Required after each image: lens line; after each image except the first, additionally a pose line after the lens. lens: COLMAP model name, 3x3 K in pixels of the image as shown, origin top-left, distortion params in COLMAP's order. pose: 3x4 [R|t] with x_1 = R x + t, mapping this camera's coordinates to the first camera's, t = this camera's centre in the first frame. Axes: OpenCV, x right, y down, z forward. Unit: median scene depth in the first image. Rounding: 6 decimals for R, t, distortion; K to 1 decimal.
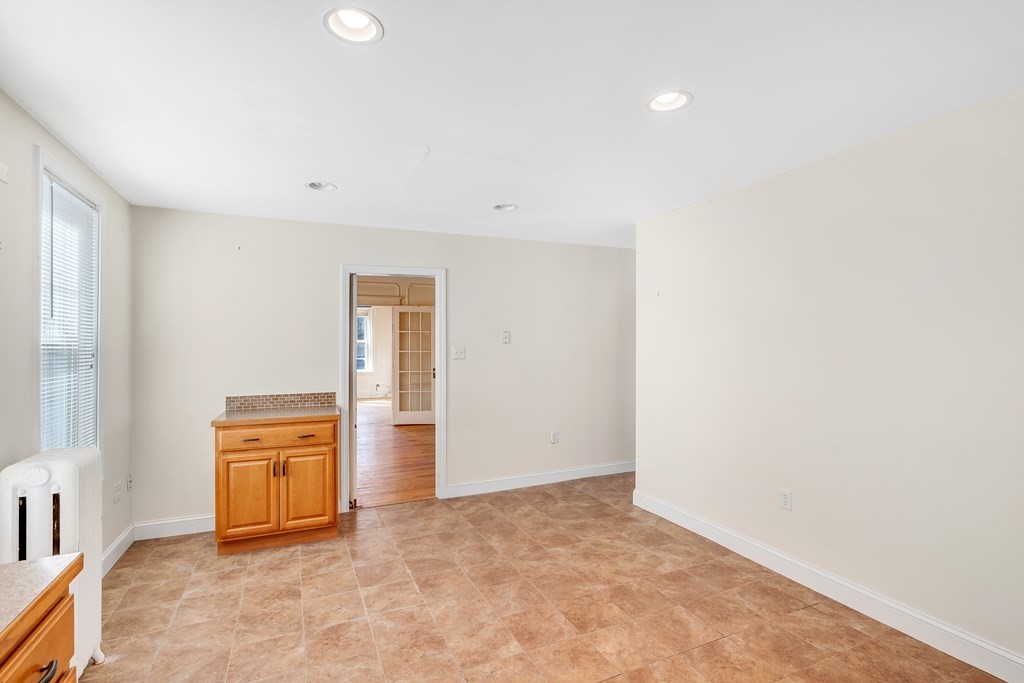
lens RADIAL K [[471.1, 0, 510.3], [0, 471.1, 344.0], [0, 0, 1]] dist [-0.000928, 0.000679]
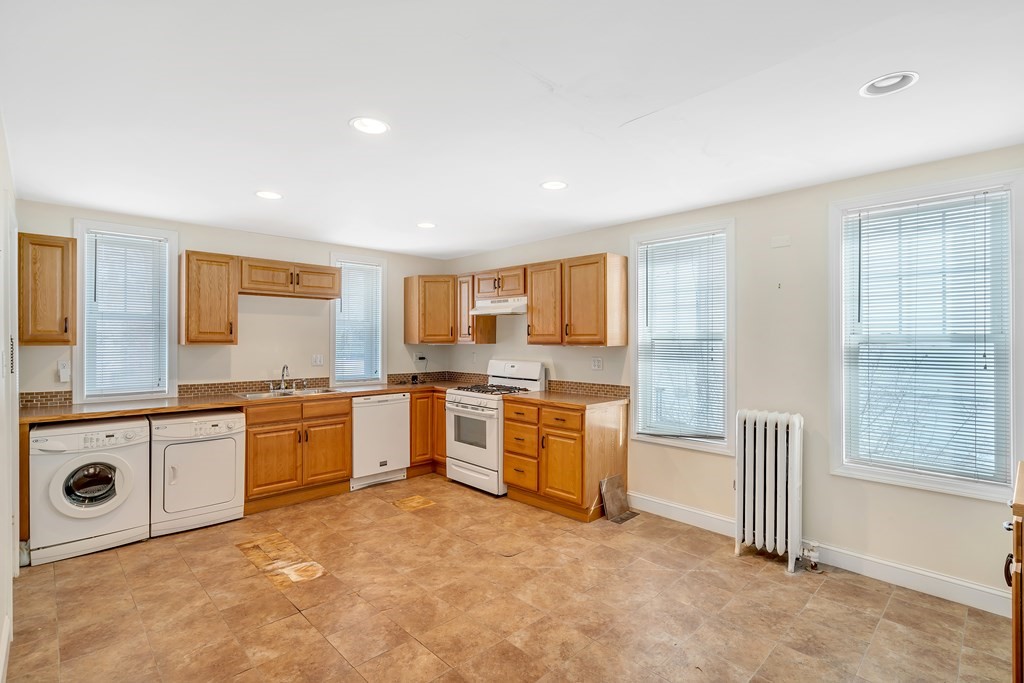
lens RADIAL K [[471.1, 0, 510.1], [0, 471.1, 341.2], [0, 0, 1]] dist [-0.000928, 0.000679]
pose [[-0.940014, 0.002228, -0.341127, 0.361484], [0.003397, 0.999990, -0.002831, -0.004986], [0.341118, -0.003820, -0.940013, 1.919334]]
